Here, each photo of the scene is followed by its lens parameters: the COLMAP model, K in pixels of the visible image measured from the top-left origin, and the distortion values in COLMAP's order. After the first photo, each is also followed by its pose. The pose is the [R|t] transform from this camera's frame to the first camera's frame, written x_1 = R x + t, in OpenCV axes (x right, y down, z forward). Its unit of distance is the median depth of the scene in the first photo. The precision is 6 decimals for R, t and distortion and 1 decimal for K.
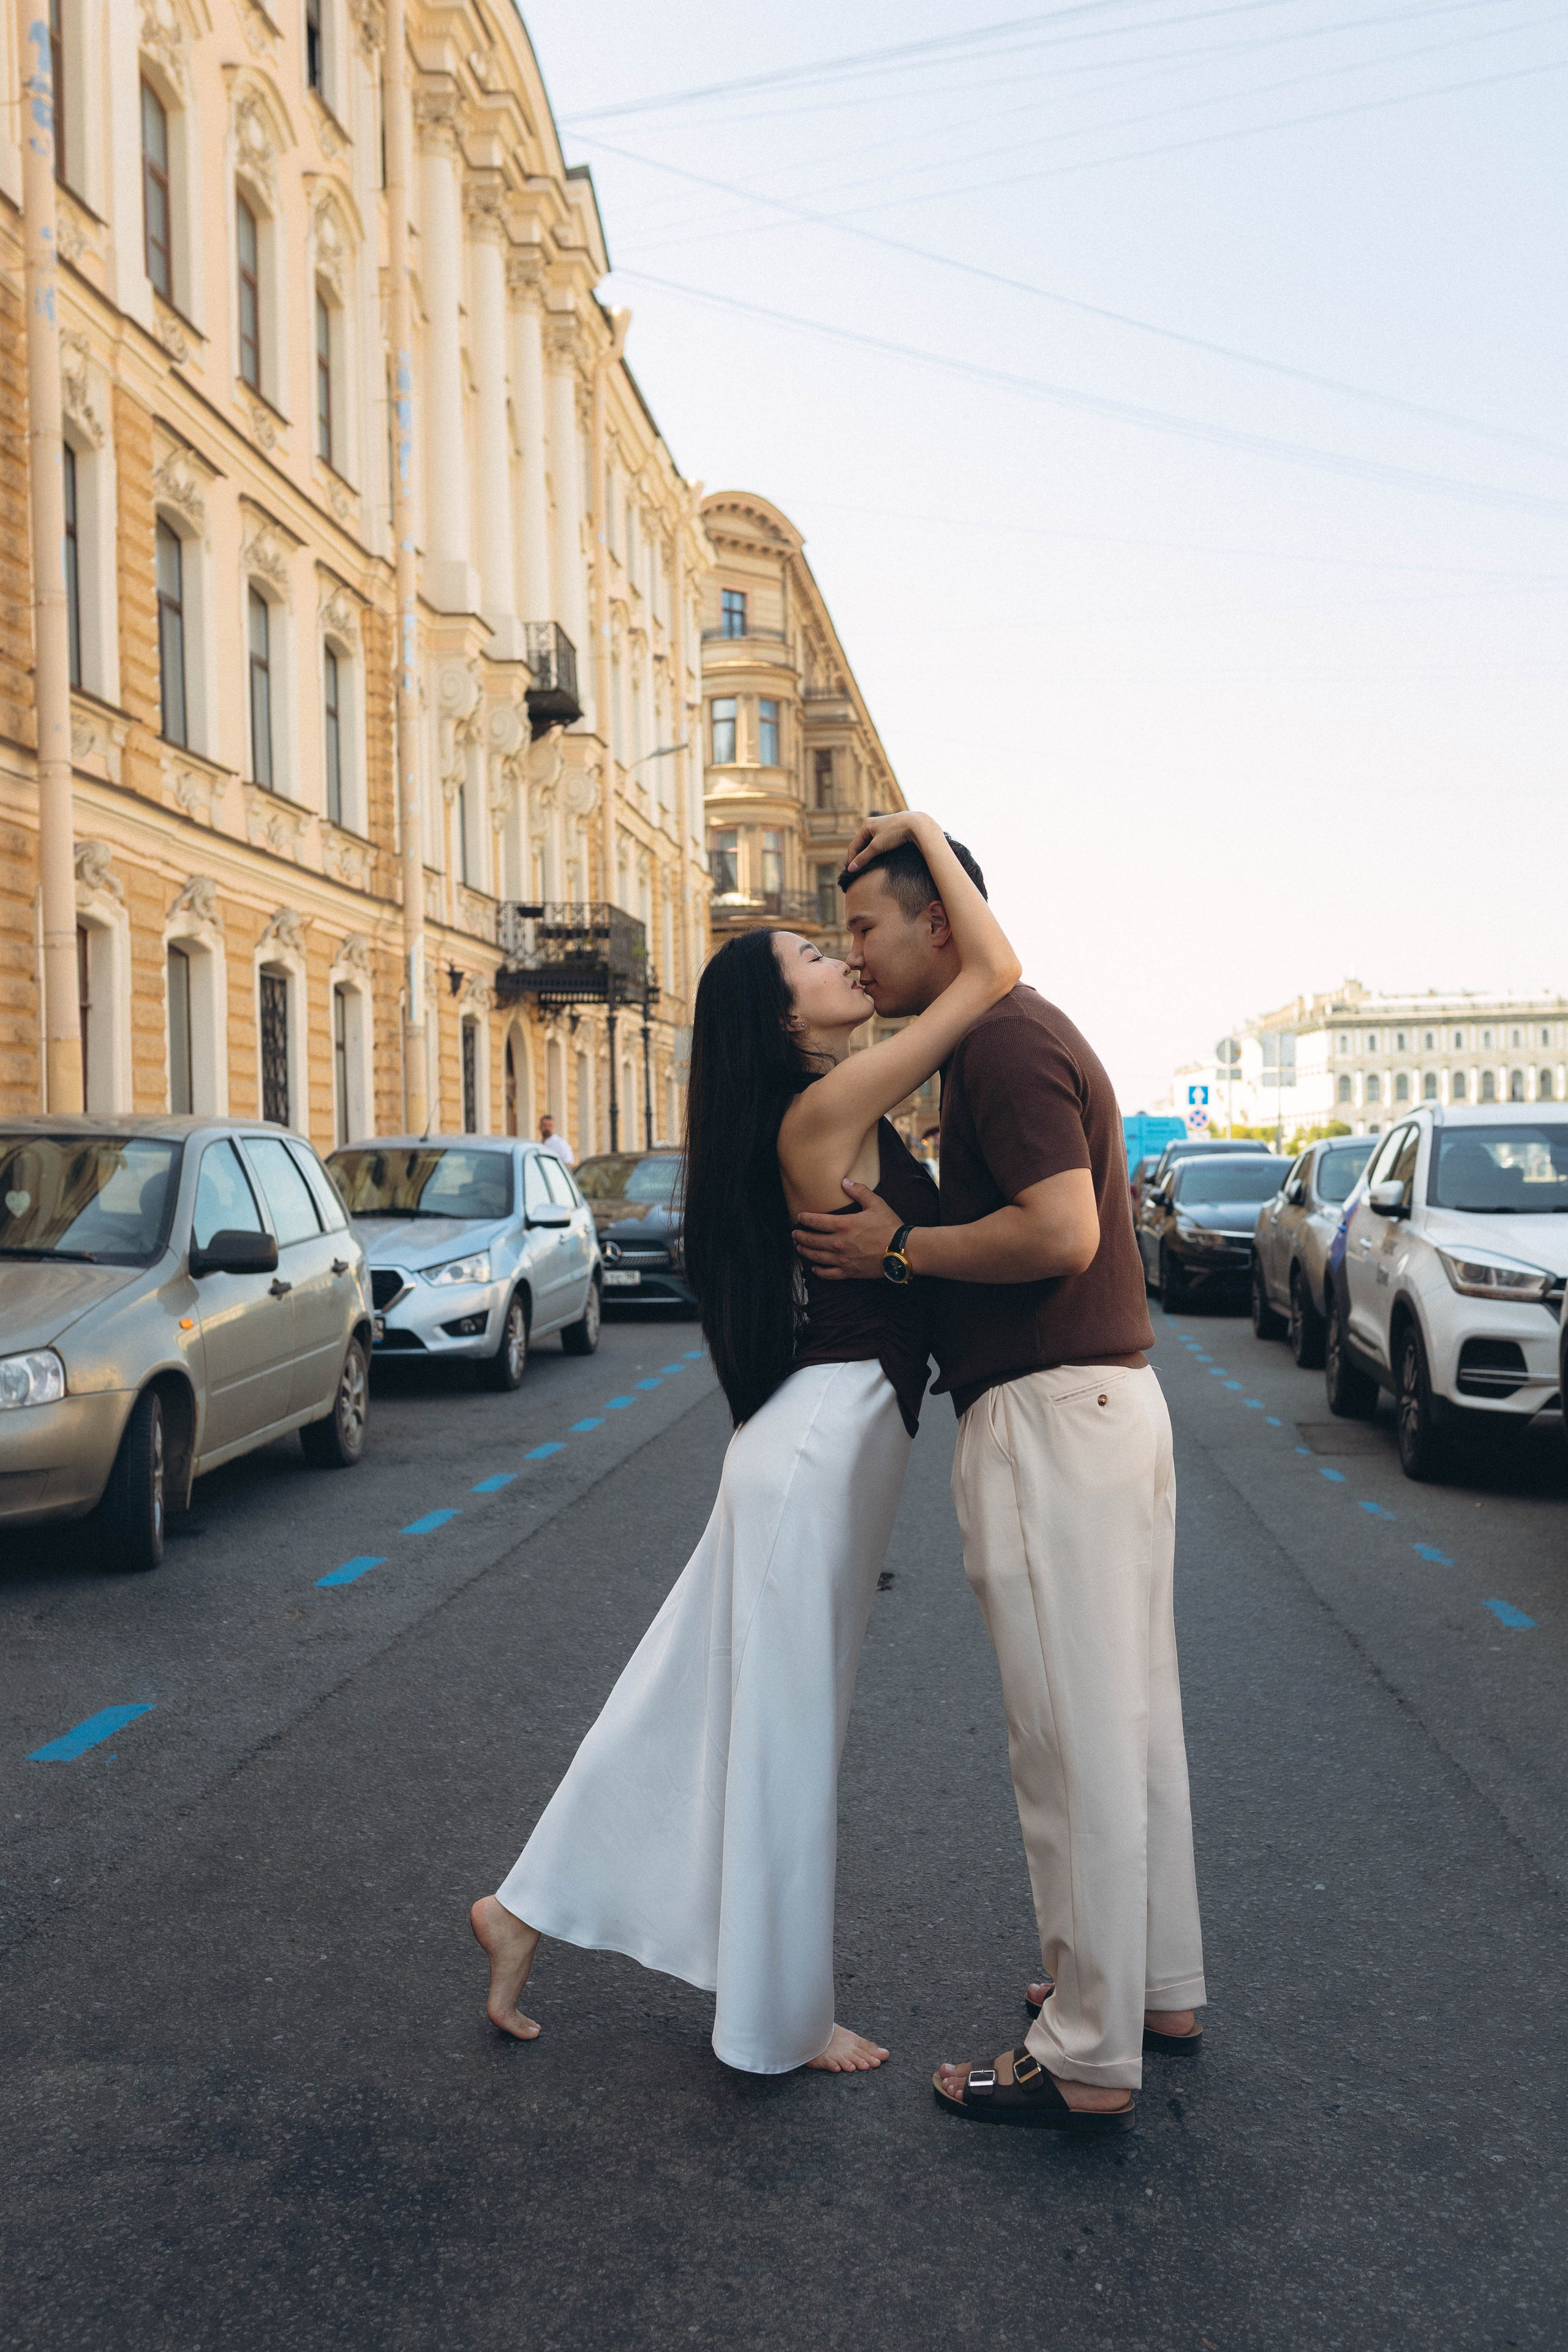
lens RADIAL K [[2315.1, 0, 815.1], [0, 2315.1, 1169.2], [0, 0, 1]] dist [-0.003400, 0.010963]
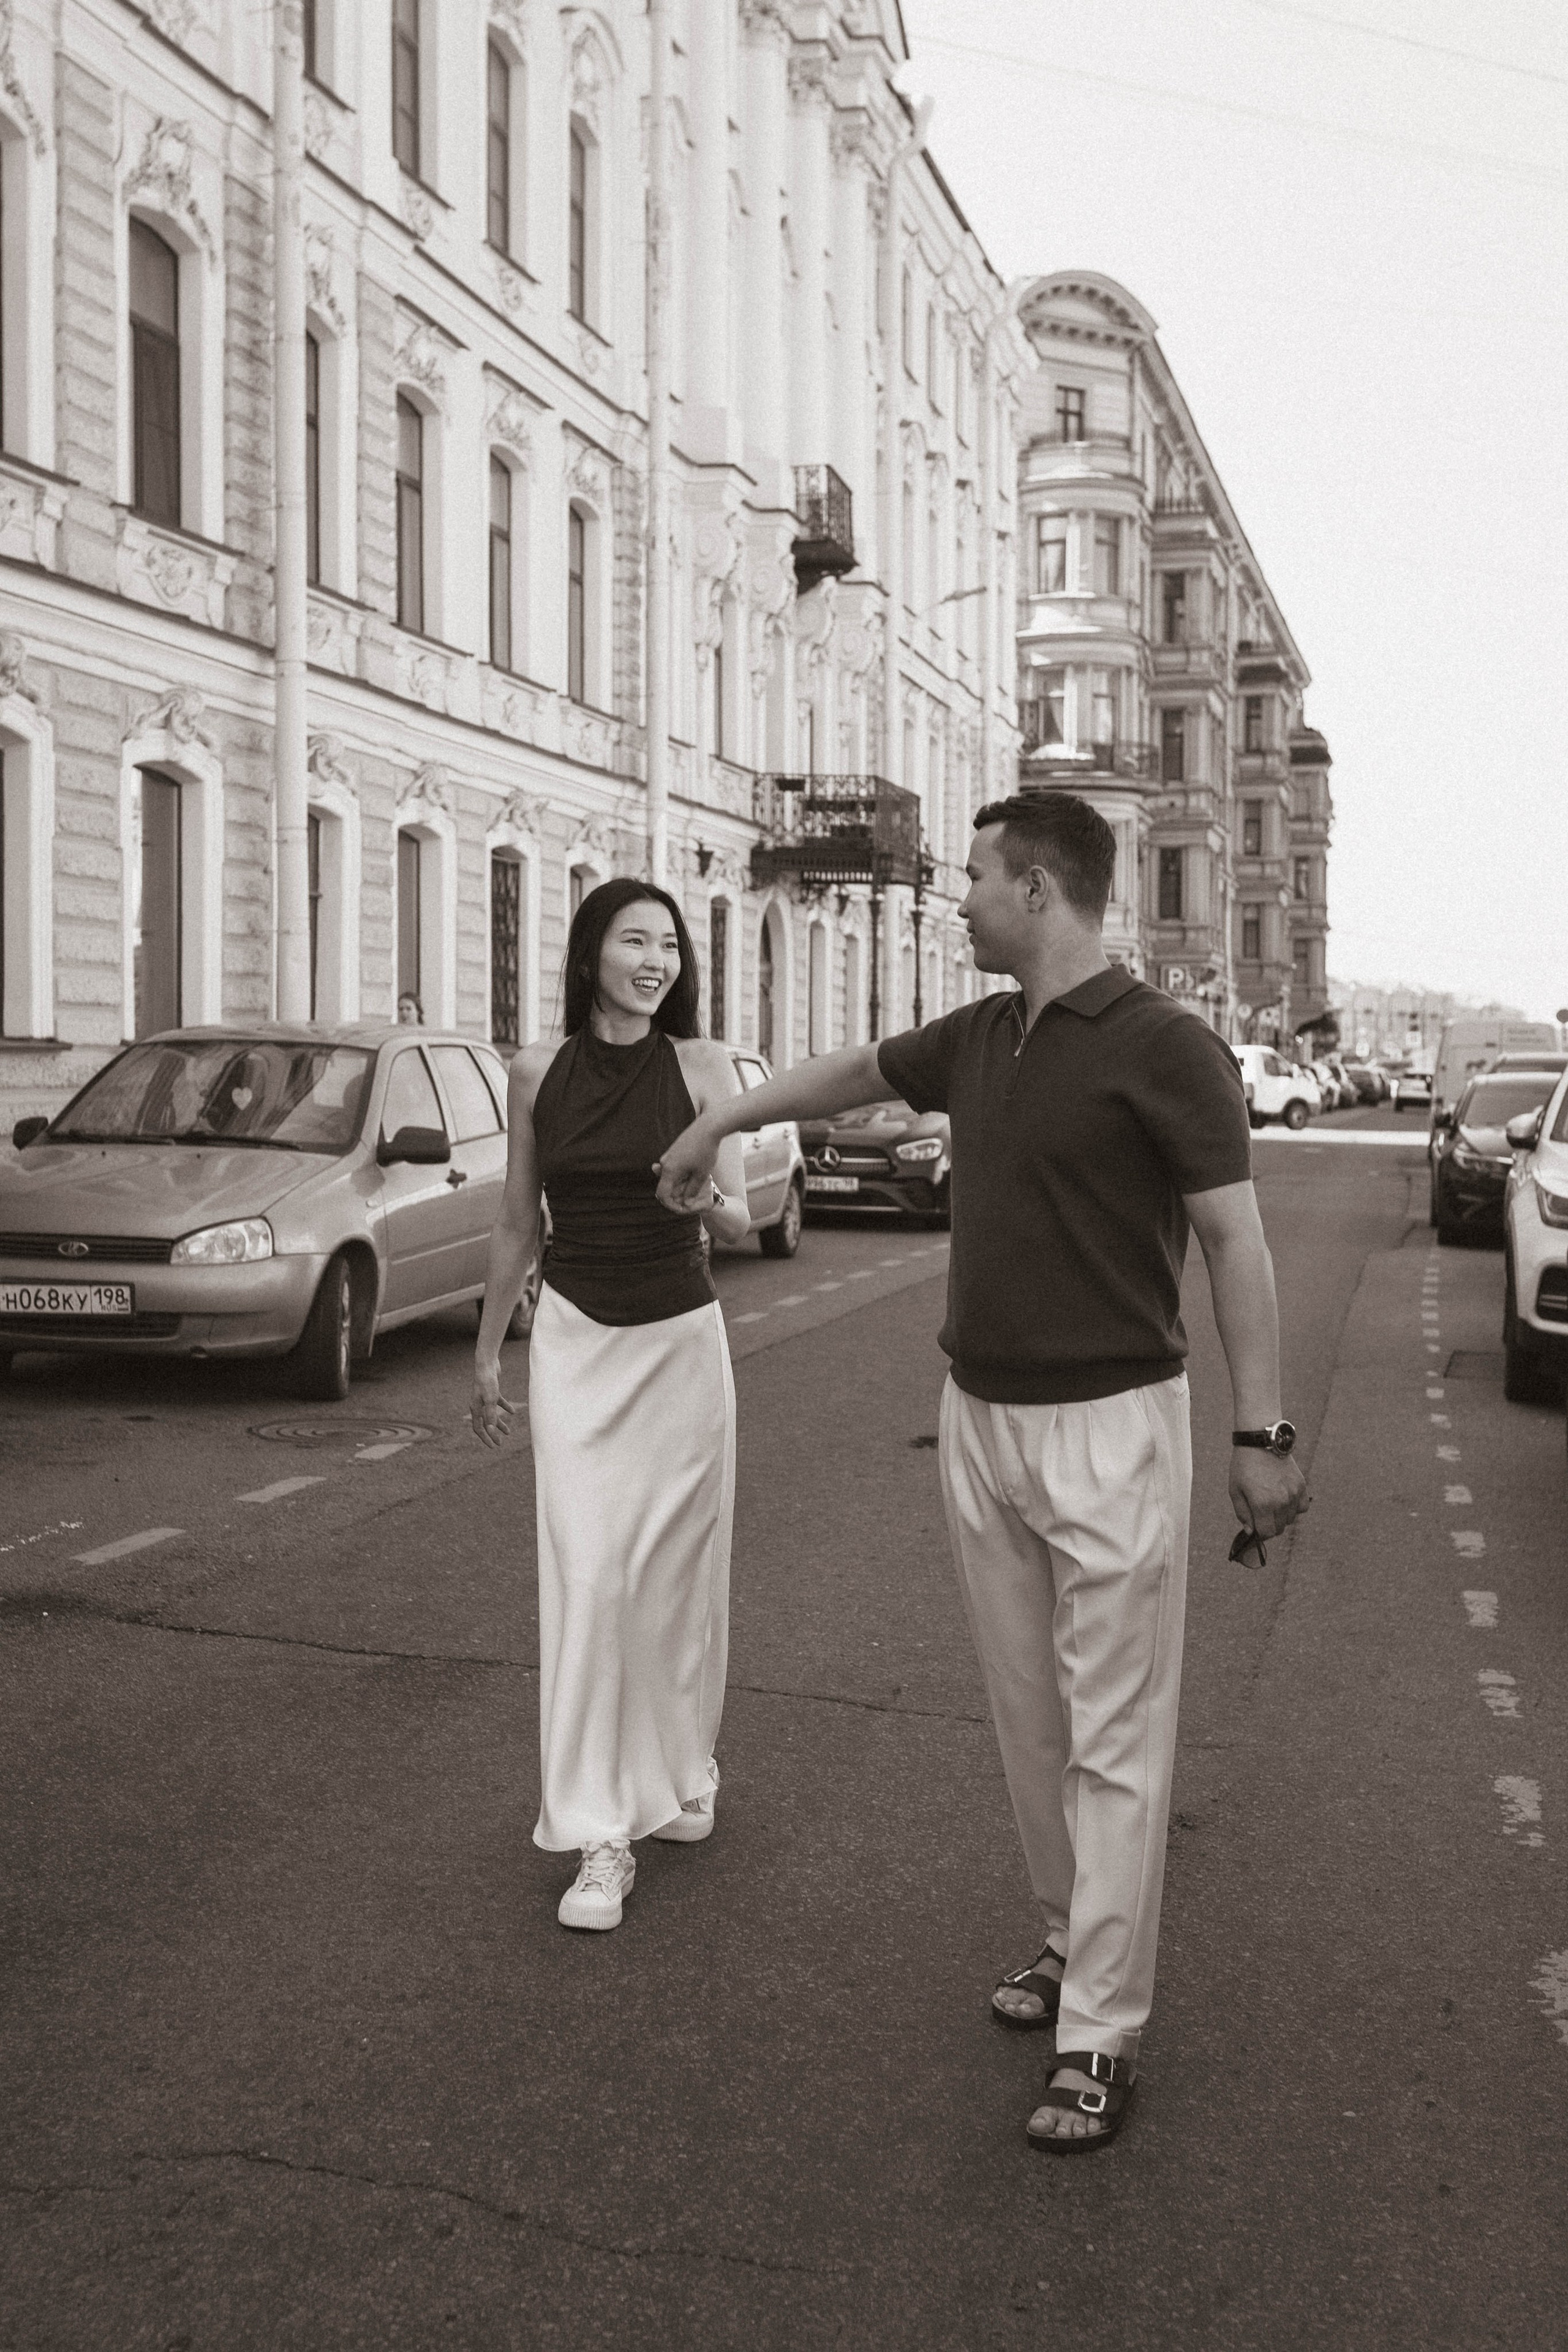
lens RADIAL K [[2865.4, 0, 669.8], [0, 2865.4, 1173.1], [0, 0, 1]] dist [-0.009631, 0.011520]
pose [[0.981860, 0.035326, -0.186288, 0.055180], [-0.027635, 0.998661, 0.043721, -0.006495], [0.187583, -0.037780, 0.981522, -0.152002]]
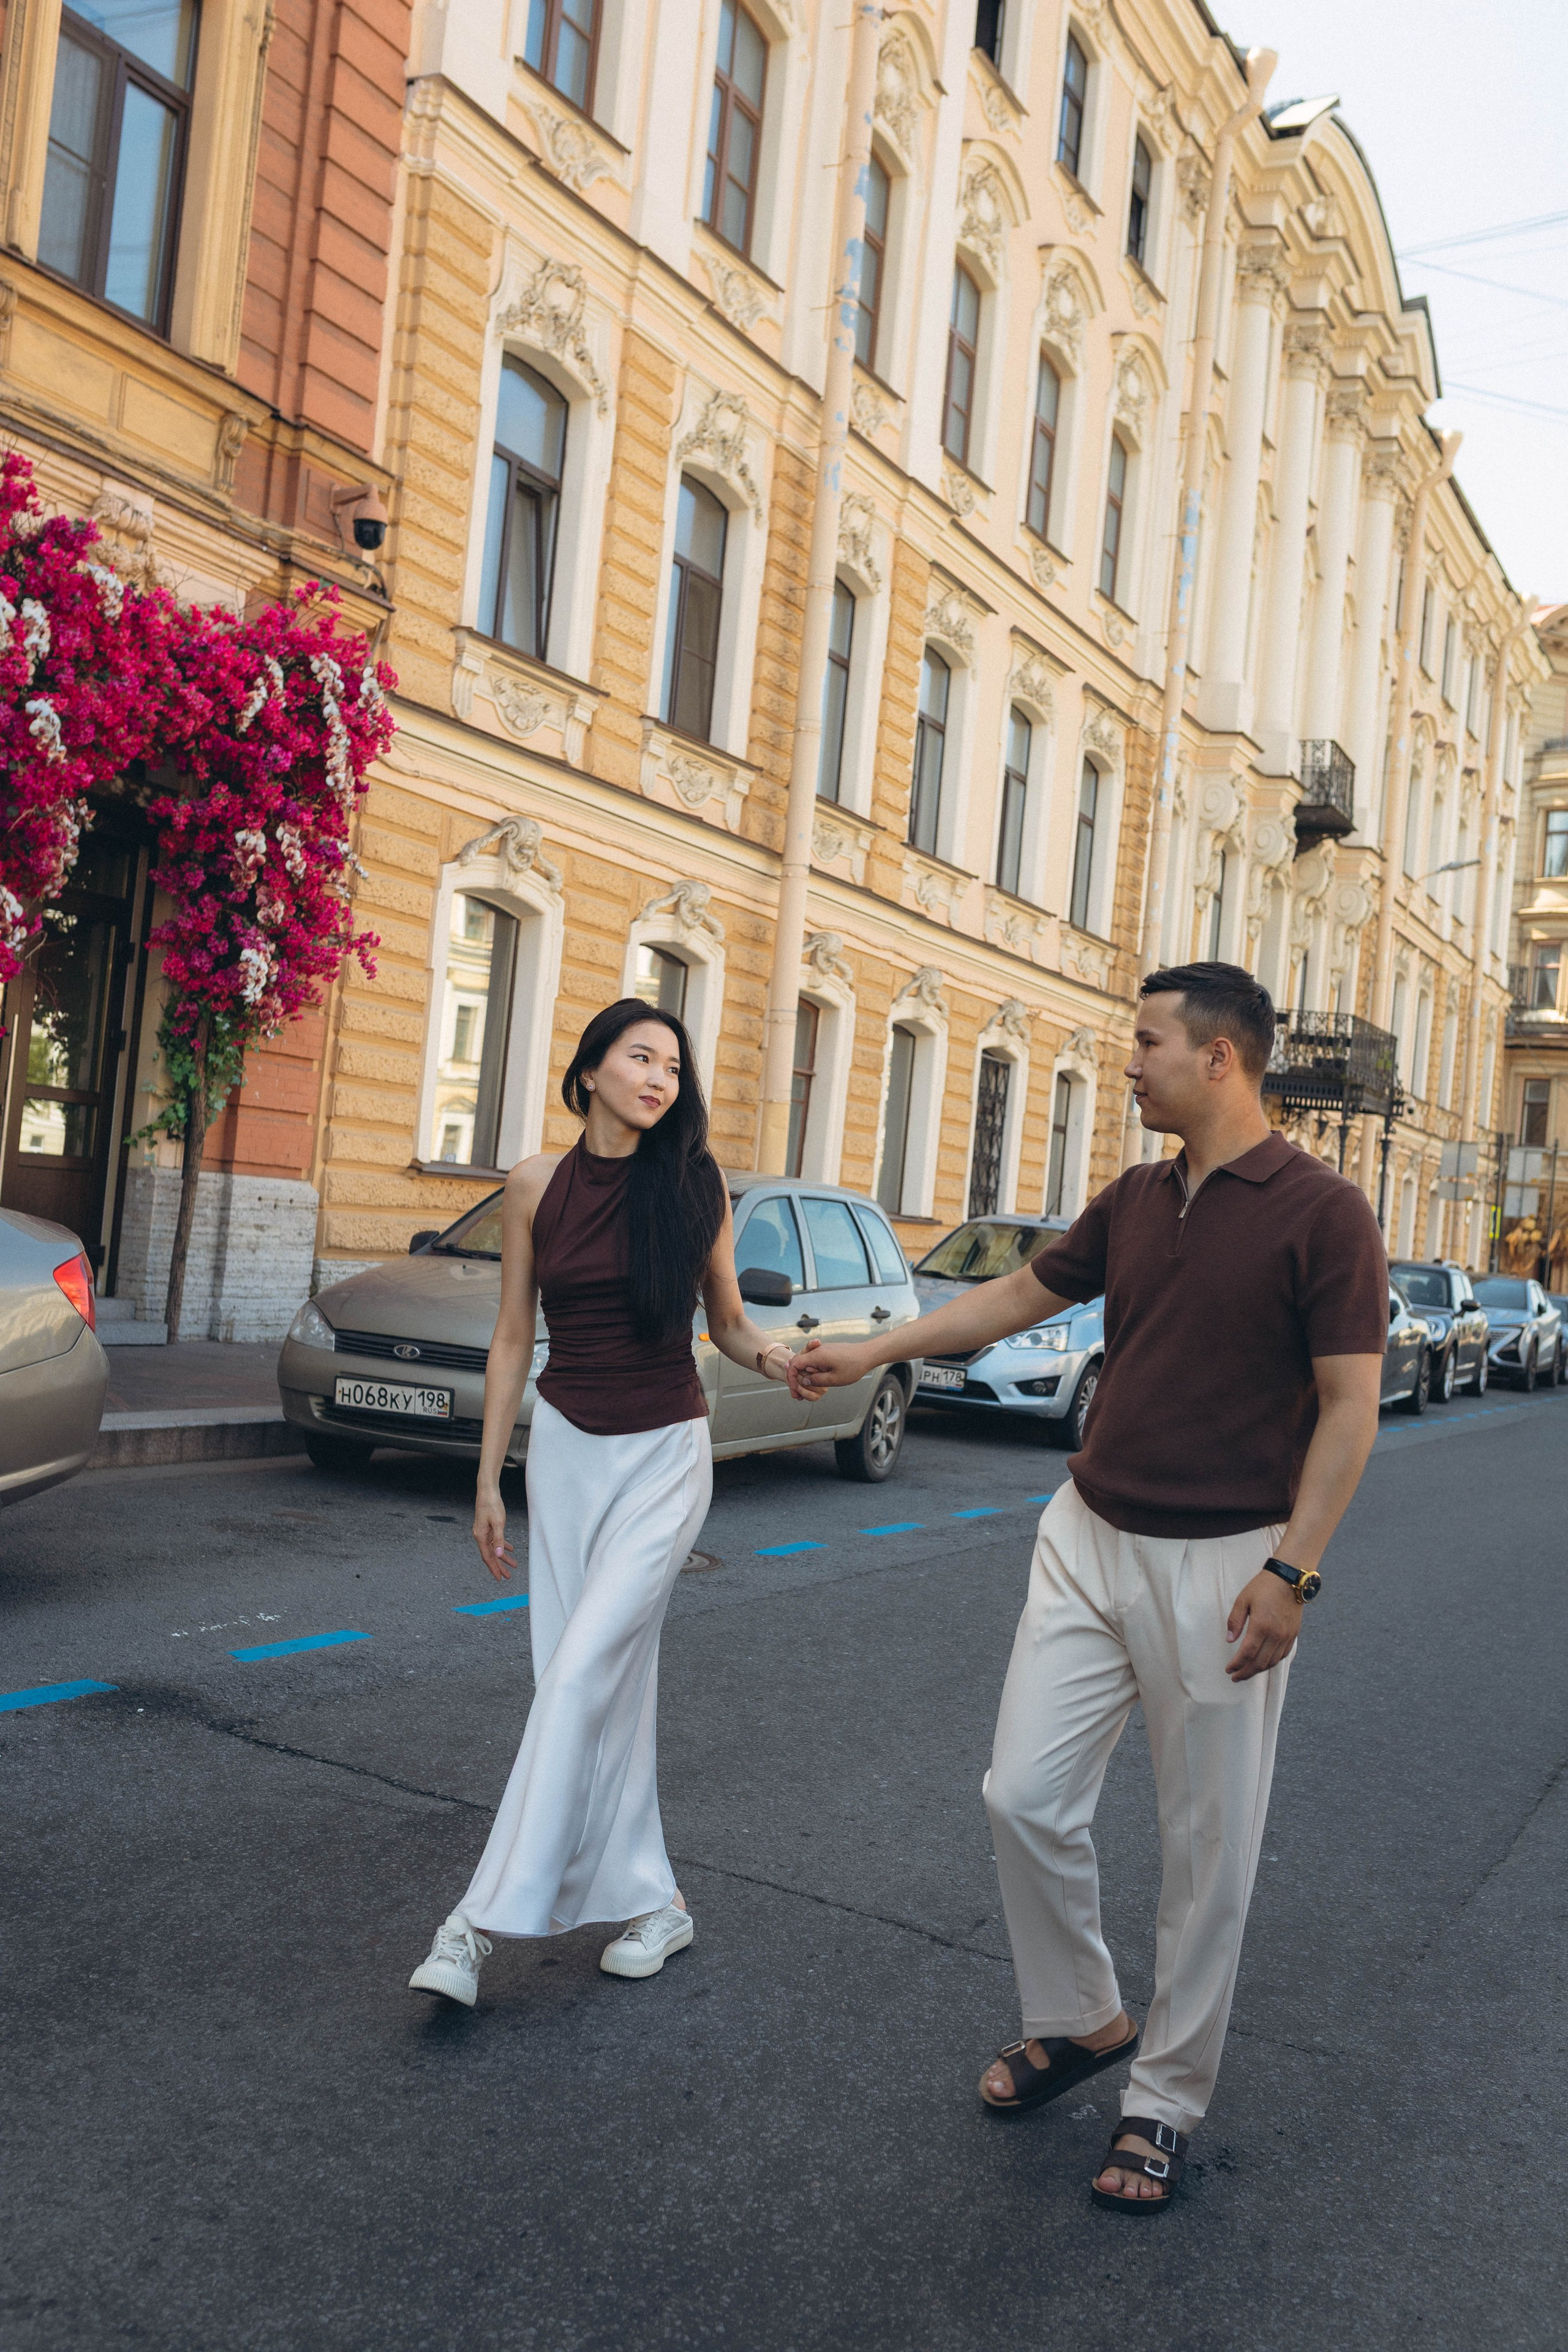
lens RADIAL K [[2358.1, 0, 775.4], [0, 2358.1, 1168.0], [0, 0, 1]] dist [0.000492, 0.002170]
pose [[0.922628, 0.100185, -0.372453, 0.081983], [-0.113846, 0.993388, -0.014809, -0.003778], [0.368507, 0.056065, 0.927933, -0.066516]]
